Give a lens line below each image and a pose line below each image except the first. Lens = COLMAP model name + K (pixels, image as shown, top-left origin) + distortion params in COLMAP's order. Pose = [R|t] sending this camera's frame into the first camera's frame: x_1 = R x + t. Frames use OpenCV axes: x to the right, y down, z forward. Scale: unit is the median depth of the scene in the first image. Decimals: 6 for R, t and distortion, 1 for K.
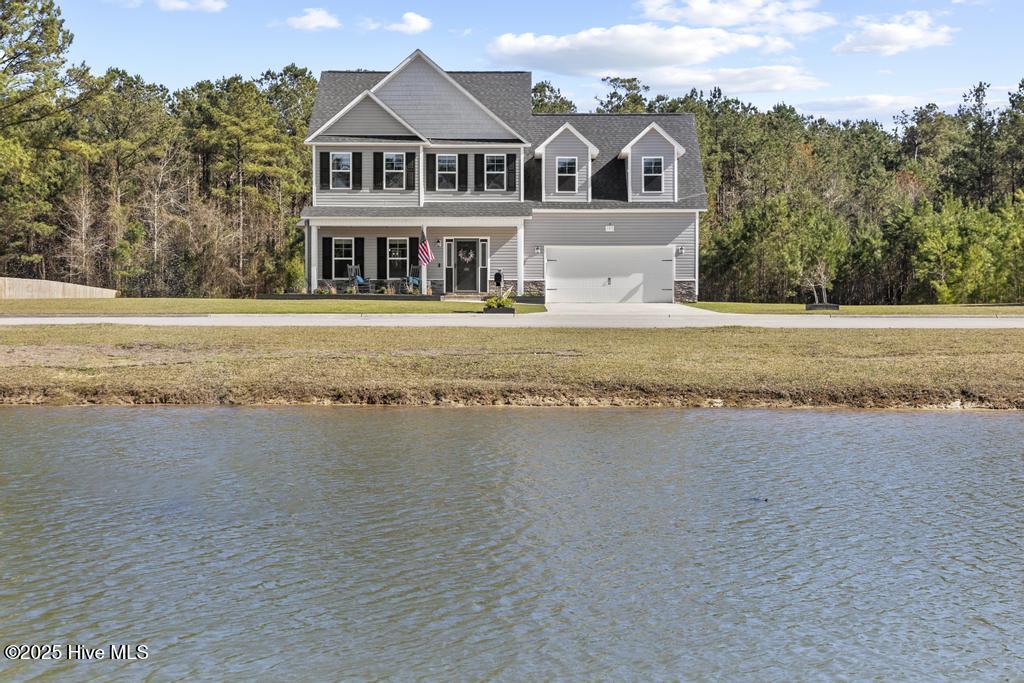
lens RADIAL K [[1581.5, 0, 512.0], [0, 1581.5, 341.5], [0, 0, 1]] dist [0.005052, -0.032357]
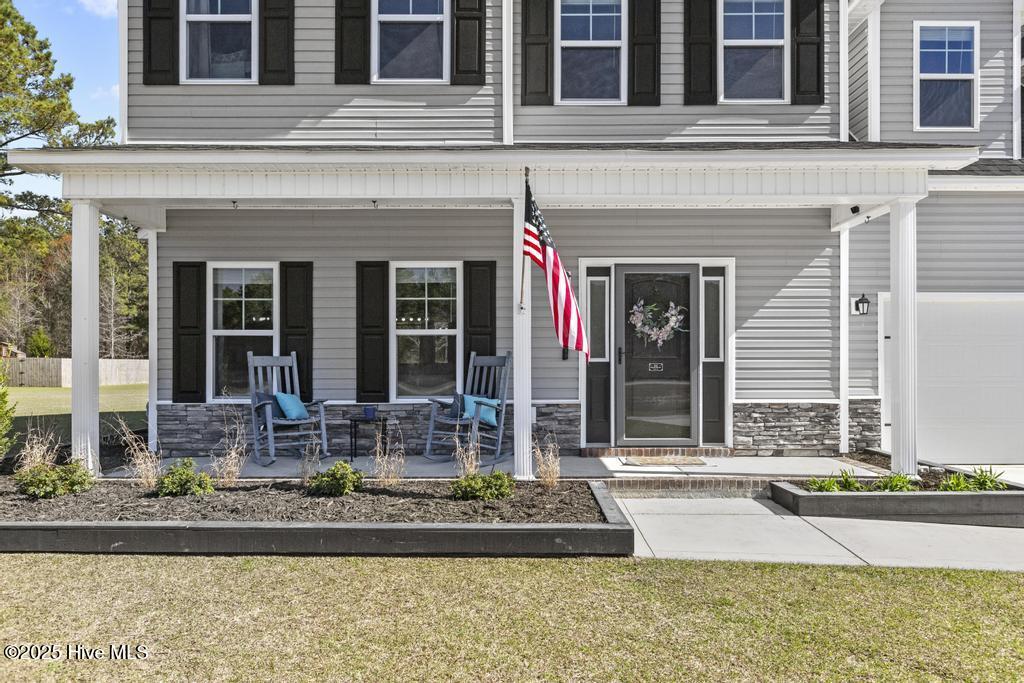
lens RADIAL K [[716.9, 0, 530.0], [0, 716.9, 364.0], [0, 0, 1]] dist [-0.001012, -0.000400]
pose [[0.999961, -0.002214, 0.008496, -0.053783], [0.002399, 0.999759, -0.021840, -0.043462], [-0.008446, 0.021860, 0.999725, 0.865104]]
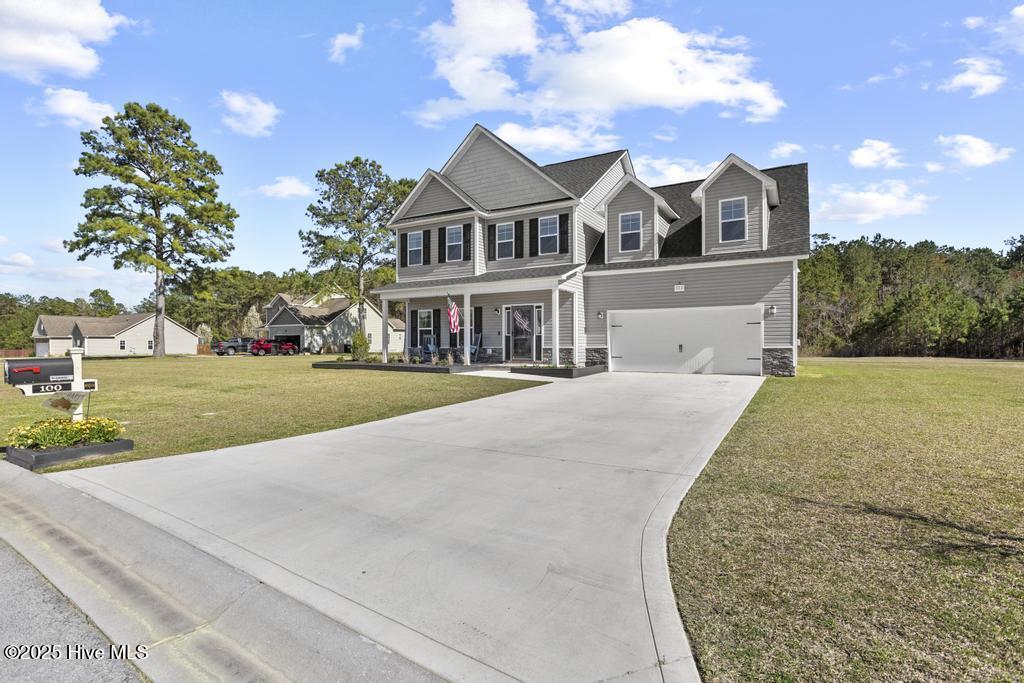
lens RADIAL K [[498.0, 0, 512.0], [0, 498.0, 341.5], [0, 0, 1]] dist [0.002658, 0.000942]
pose [[0.868566, -0.006773, -0.495528, 0.119012], [-0.007590, 0.999608, -0.026965, -0.034516], [0.495516, 0.027182, 0.868173, 0.727808]]
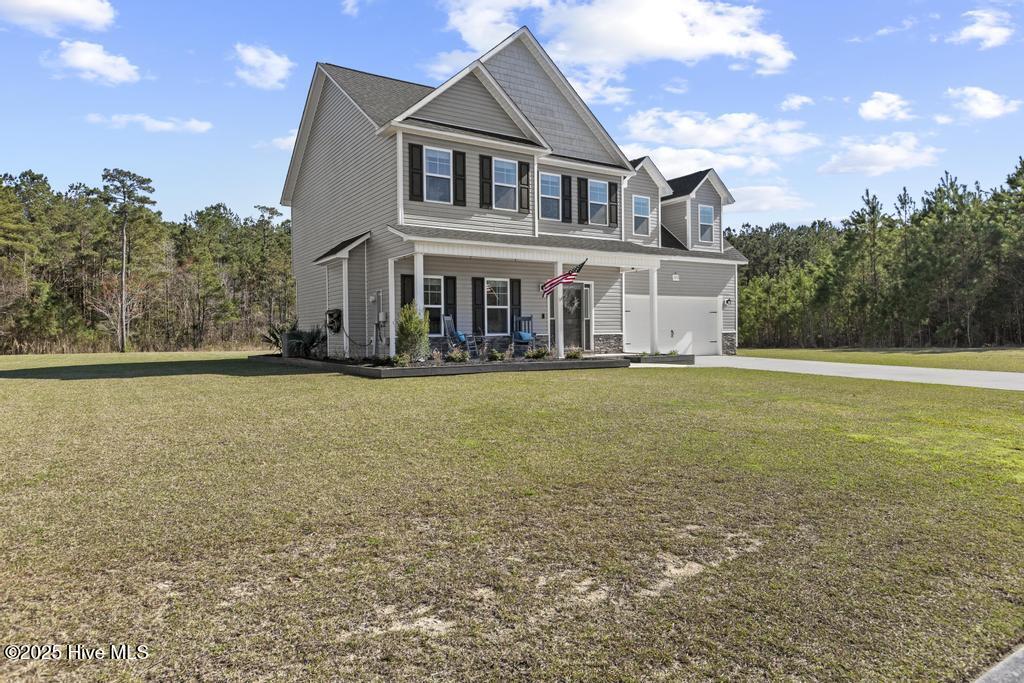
lens RADIAL K [[640.4, 0, 512.0], [0, 640.4, 341.5], [0, 0, 1]] dist [-0.003616, -0.000846]
pose [[0.836718, -0.017453, 0.547356, -0.229789], [0.023264, 0.999723, -0.003685, -0.035115], [-0.547140, 0.015817, 0.836892, 0.747477]]
